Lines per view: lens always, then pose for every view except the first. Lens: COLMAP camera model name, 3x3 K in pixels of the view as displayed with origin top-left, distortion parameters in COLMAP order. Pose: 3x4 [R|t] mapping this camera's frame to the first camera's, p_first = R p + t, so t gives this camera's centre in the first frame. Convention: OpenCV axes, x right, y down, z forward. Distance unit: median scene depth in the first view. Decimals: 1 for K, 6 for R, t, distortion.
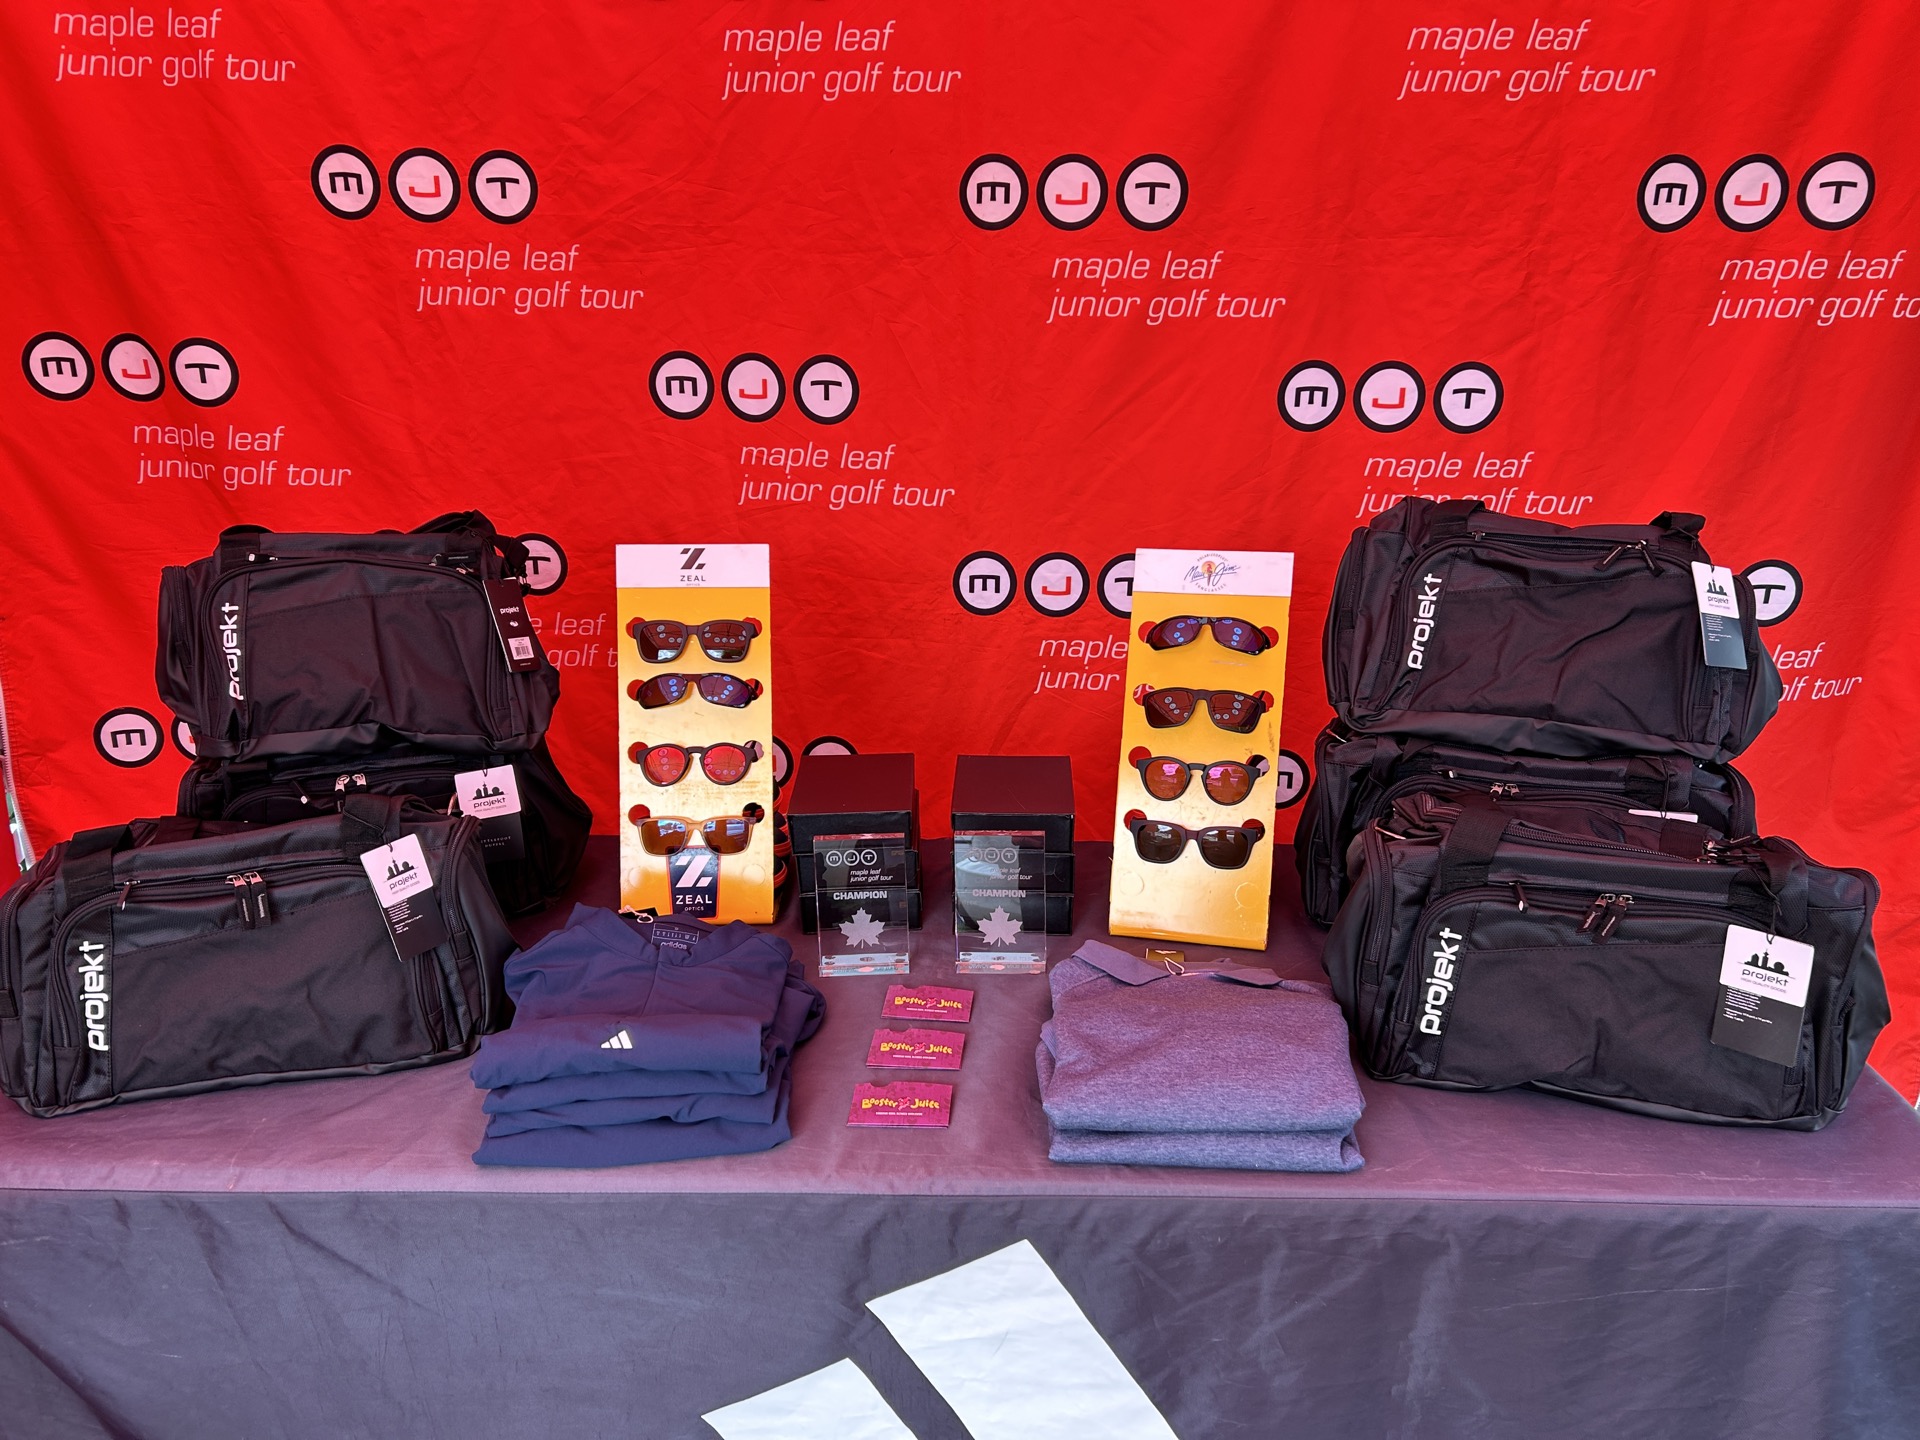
lens RADIAL K [[1580.2, 0, 991.4], [0, 1580.2, 781.9], [0, 0, 1]] dist [0.063350, -0.130550]
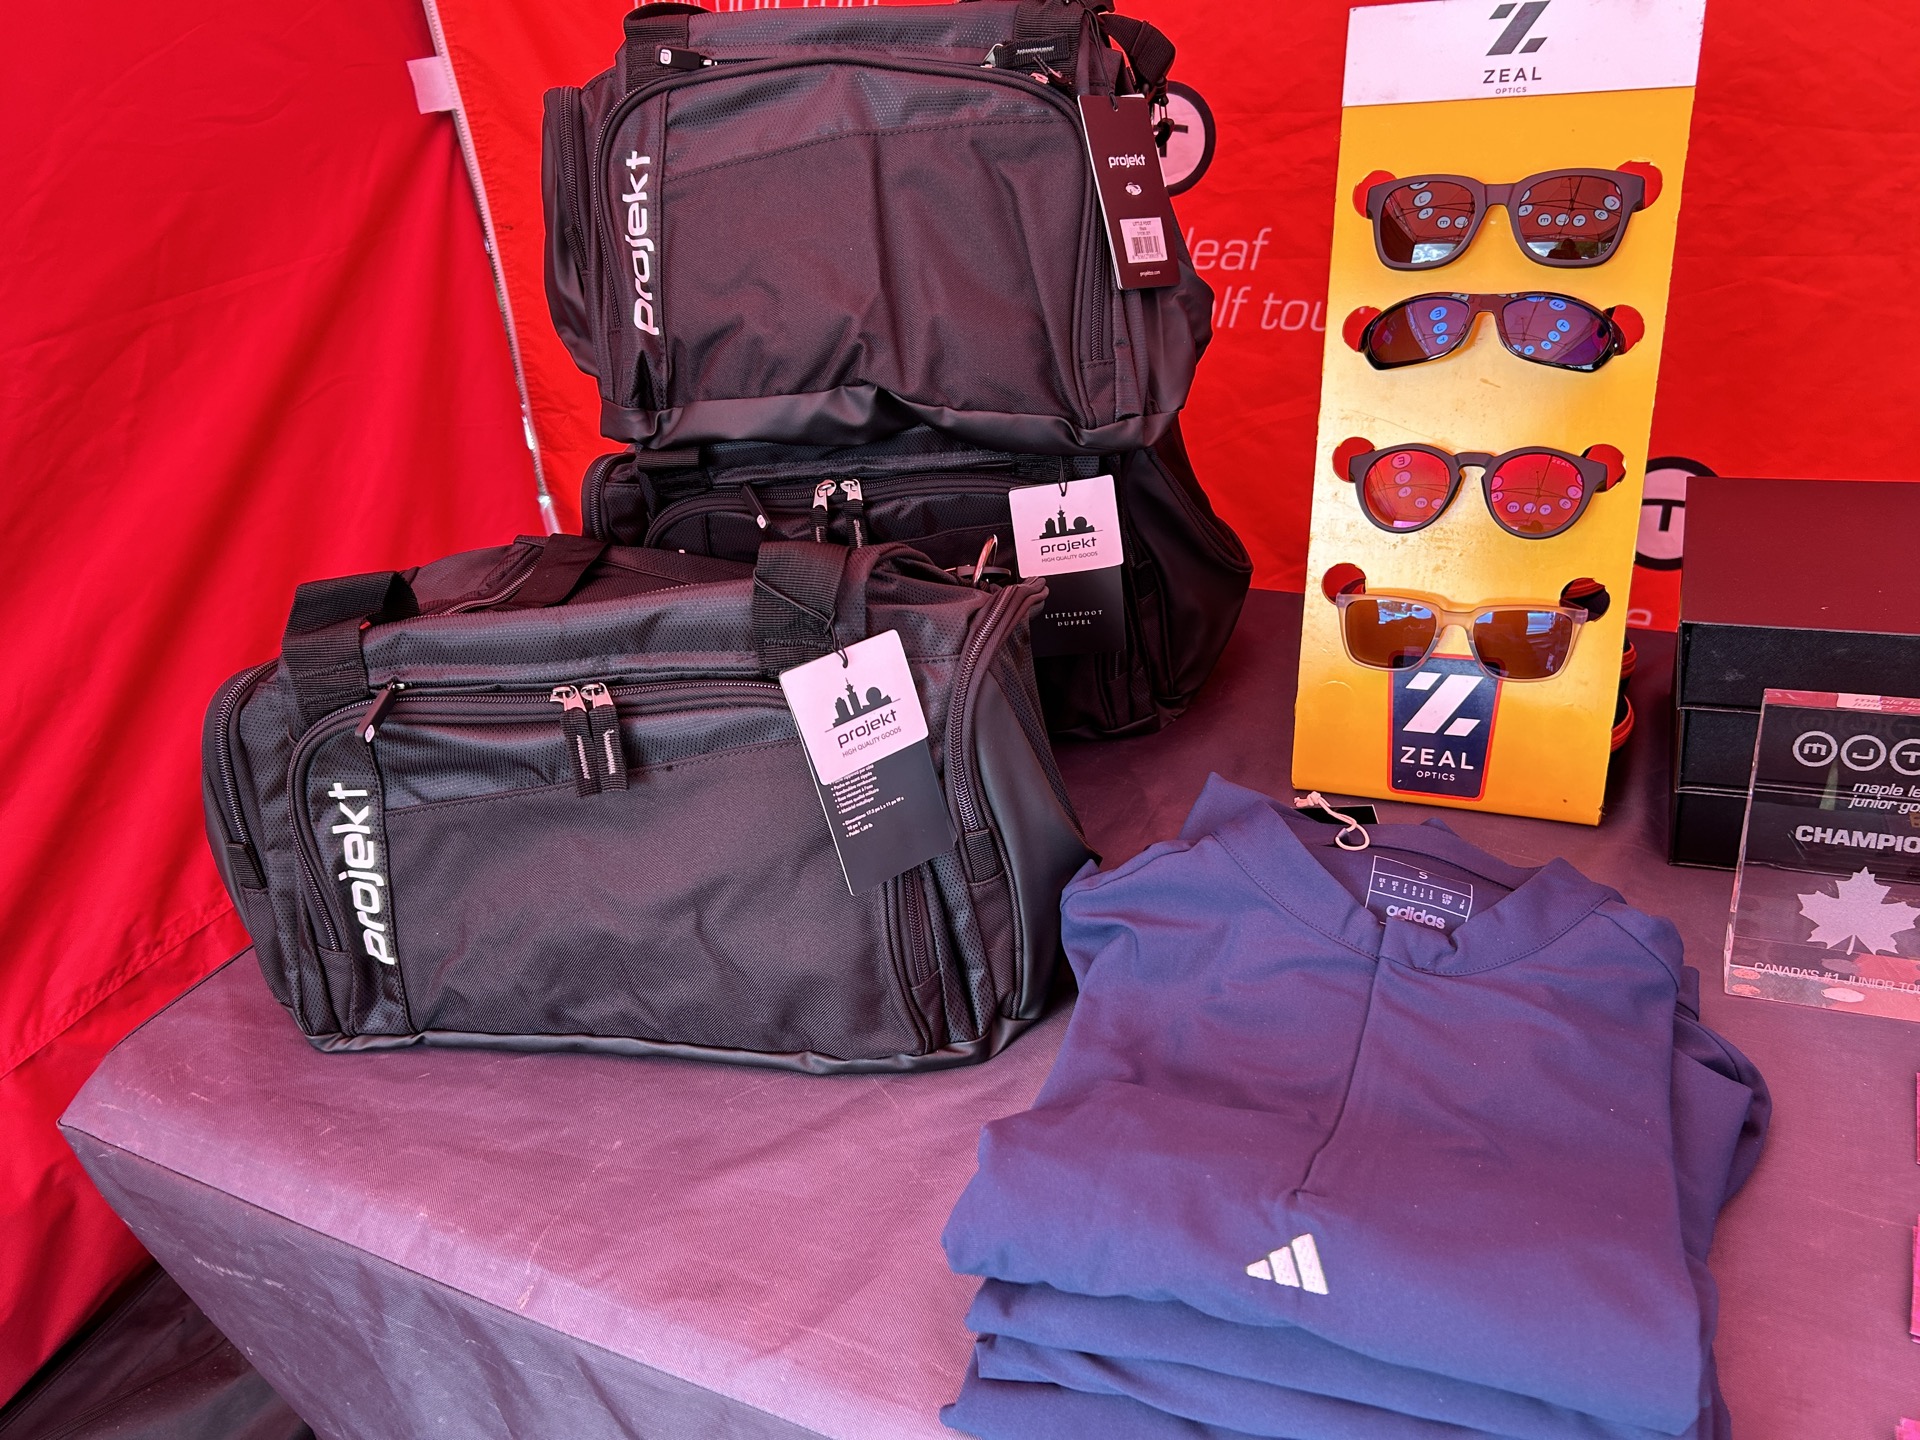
lens RADIAL K [[1580.2, 0, 991.4], [0, 1580.2, 781.9], [0, 0, 1]] dist [0.063350, -0.130550]
pose [[0.920522, 0.120659, -0.371592, -0.137829], [-0.041671, 0.976013, 0.213689, -0.022870], [0.388462, -0.181221, 0.903469, 0.515067]]
